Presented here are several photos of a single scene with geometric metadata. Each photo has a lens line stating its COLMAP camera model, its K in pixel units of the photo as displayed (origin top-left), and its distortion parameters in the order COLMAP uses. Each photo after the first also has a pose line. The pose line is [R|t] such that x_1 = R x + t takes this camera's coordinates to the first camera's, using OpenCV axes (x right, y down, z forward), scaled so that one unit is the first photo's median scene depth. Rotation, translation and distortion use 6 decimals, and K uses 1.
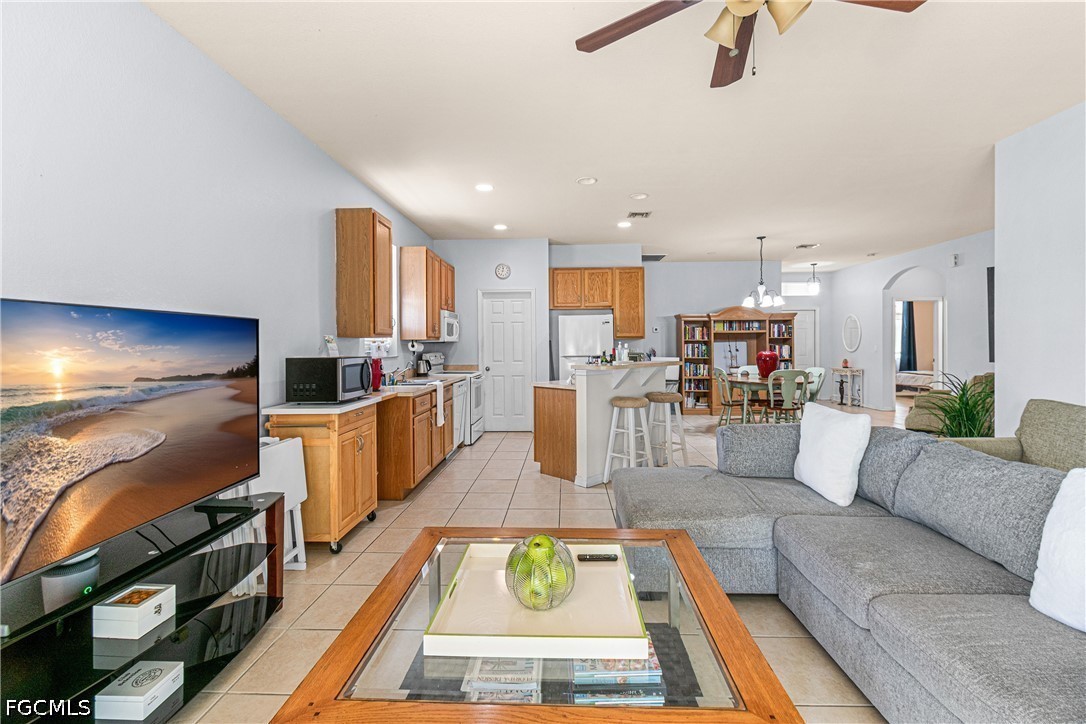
lens RADIAL K [[482.2, 0, 546.2], [0, 482.2, 339.9], [0, 0, 1]] dist [0.000102, -0.000368]
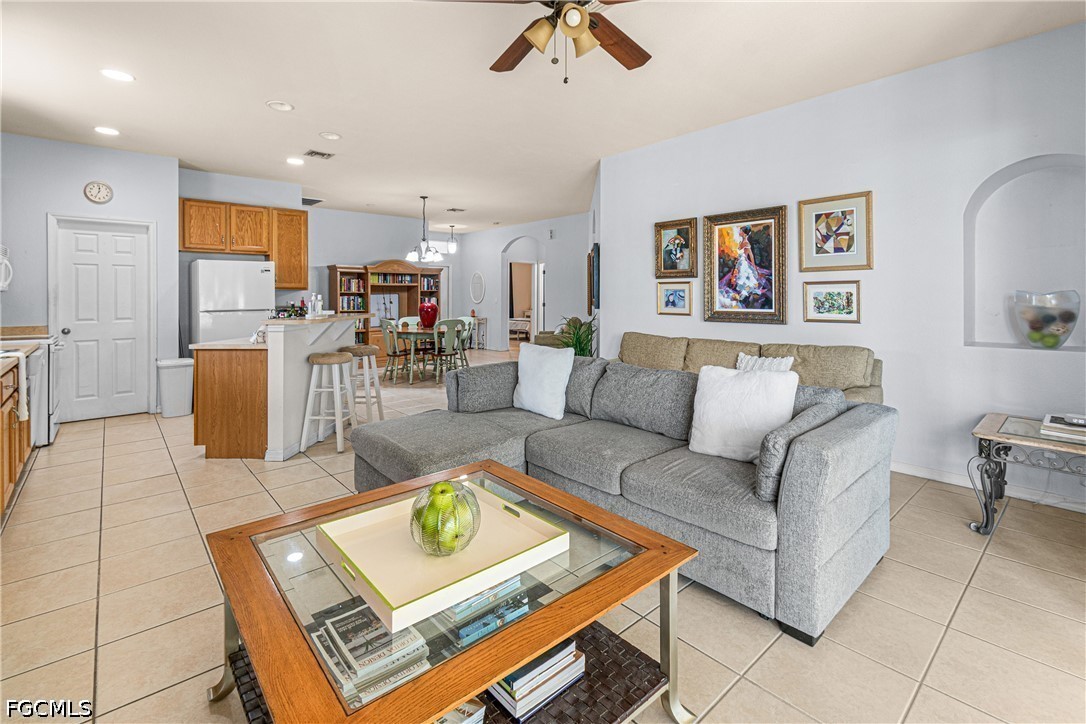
lens RADIAL K [[492.8, 0, 545.8], [0, 492.8, 293.4], [0, 0, 1]] dist [-0.000899, -0.001241]
pose [[0.720269, 0.007475, 0.693655, -0.114777], [-0.008225, 0.999964, -0.002234, 0.002129], [-0.693647, -0.004096, 0.720304, 0.022037]]
